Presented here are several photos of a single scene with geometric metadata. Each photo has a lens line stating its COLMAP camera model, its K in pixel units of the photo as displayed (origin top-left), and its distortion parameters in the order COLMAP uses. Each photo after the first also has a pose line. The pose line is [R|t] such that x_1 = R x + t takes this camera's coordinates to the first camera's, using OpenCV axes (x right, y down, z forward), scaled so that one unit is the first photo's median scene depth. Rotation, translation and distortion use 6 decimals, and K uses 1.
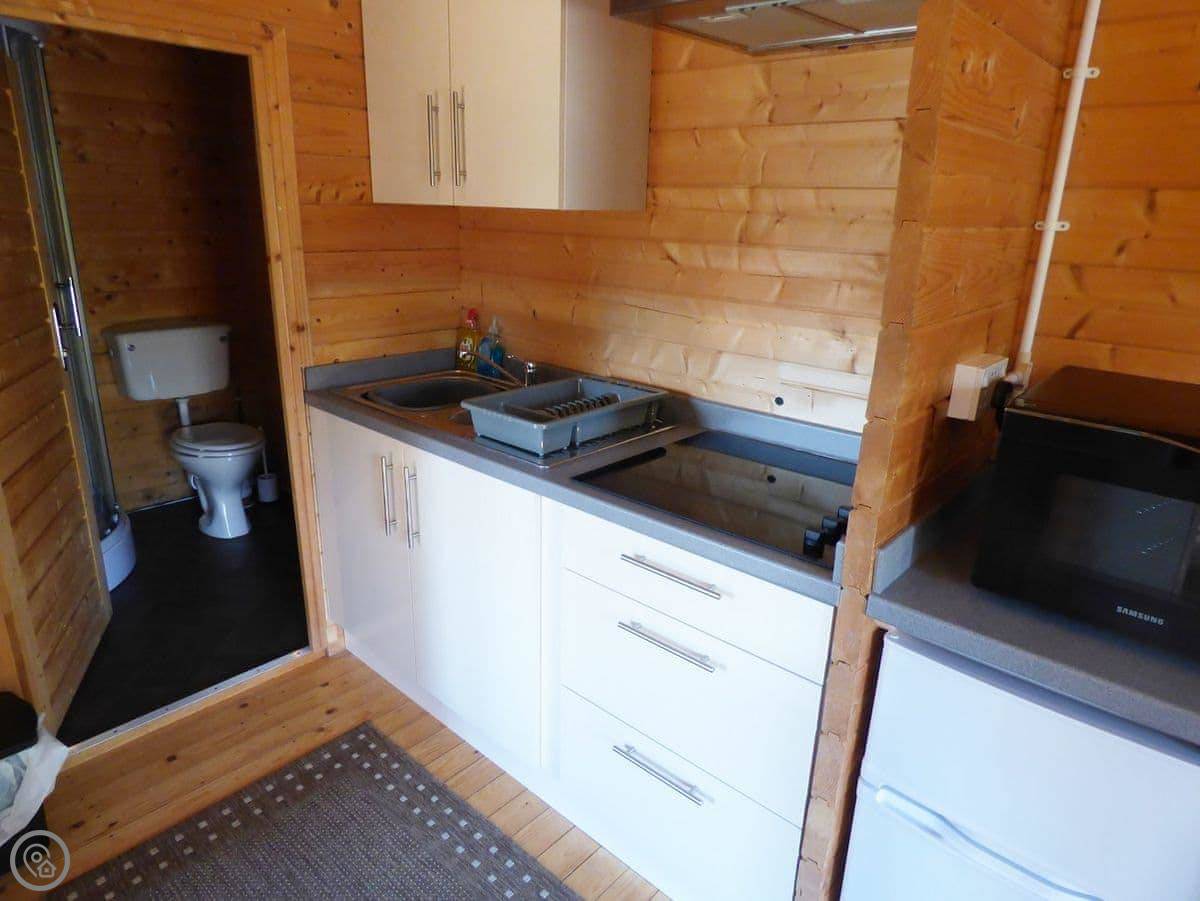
lens RADIAL K [[724.6, 0, 595.6], [0, 724.6, 440.3], [0, 0, 1]] dist [-0.000047, 0.008533]
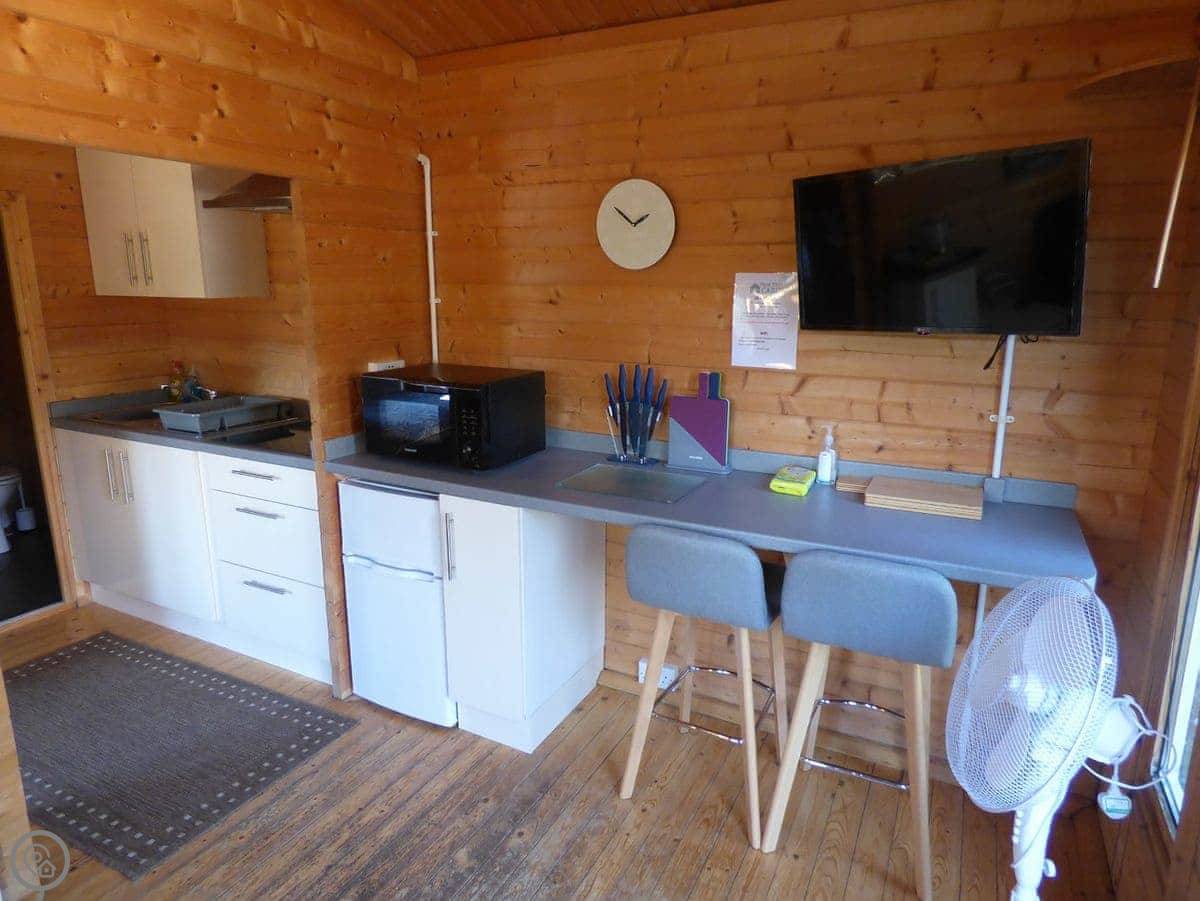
lens RADIAL K [[724.6, 0, 592.6], [0, 724.6, 441.3], [0, 0, 1]] dist [-0.000047, 0.008533]
pose [[0.968421, -0.076610, 0.237261, 0.356815], [0.096982, 0.992426, -0.075403, 0.219898], [-0.229687, 0.096032, 0.968515, -0.778161]]
